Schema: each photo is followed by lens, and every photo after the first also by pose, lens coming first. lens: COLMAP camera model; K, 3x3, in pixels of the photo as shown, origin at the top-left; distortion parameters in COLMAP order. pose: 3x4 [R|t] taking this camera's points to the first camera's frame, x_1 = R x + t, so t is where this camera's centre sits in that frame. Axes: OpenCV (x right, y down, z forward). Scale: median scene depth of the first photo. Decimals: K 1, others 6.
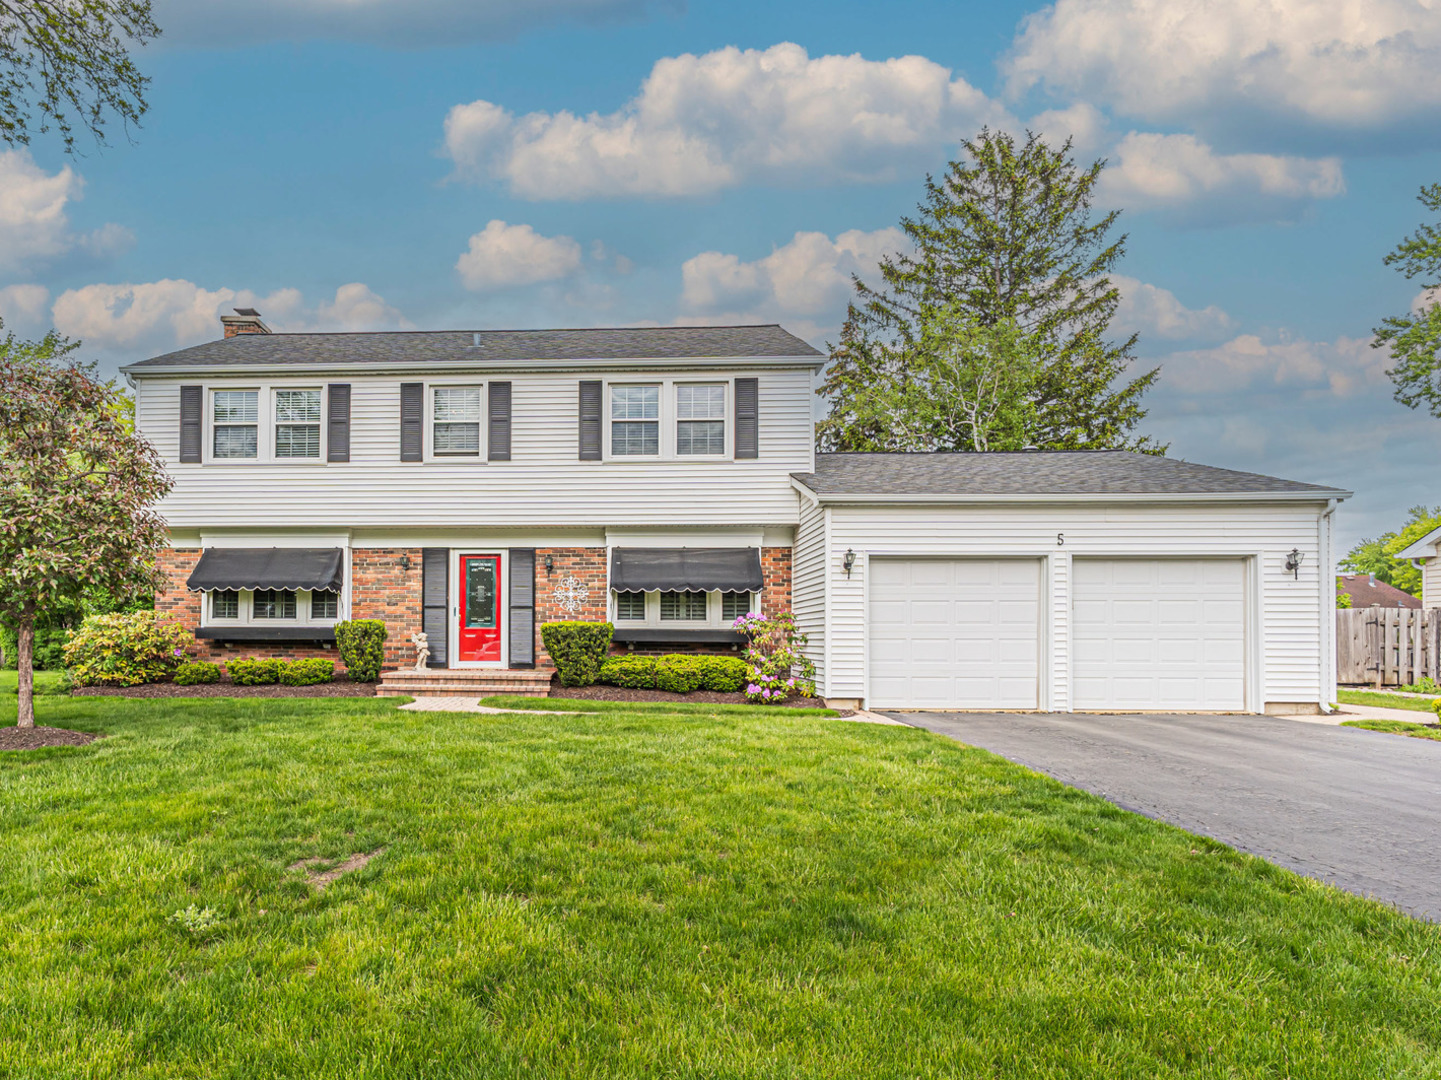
lens RADIAL K [[679.1, 0, 719.7], [0, 679.1, 636.9], [0, 0, 1]] dist [-0.002439, 0.000072]
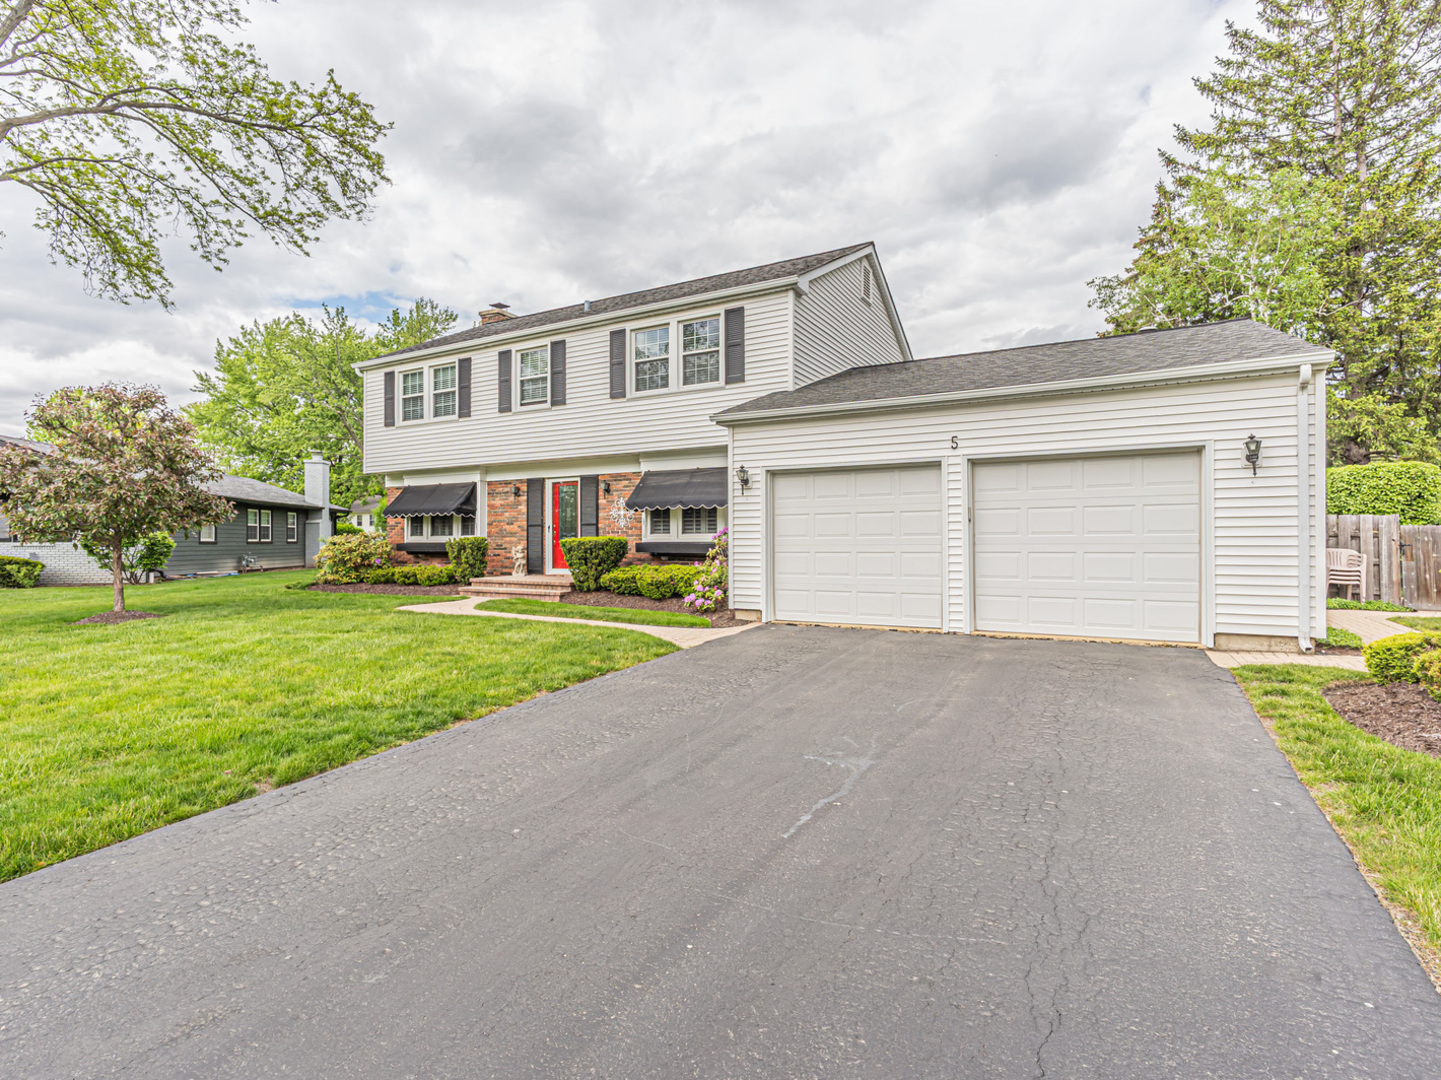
lens RADIAL K [[725.4, 0, 720.5], [0, 725.4, 540.0], [0, 0, 1]] dist [0.002946, -0.000334]
pose [[0.890844, -0.008748, -0.454225, 0.522662], [0.002038, 0.999881, -0.015261, 0.002733], [0.454304, 0.012670, 0.890757, -0.026326]]
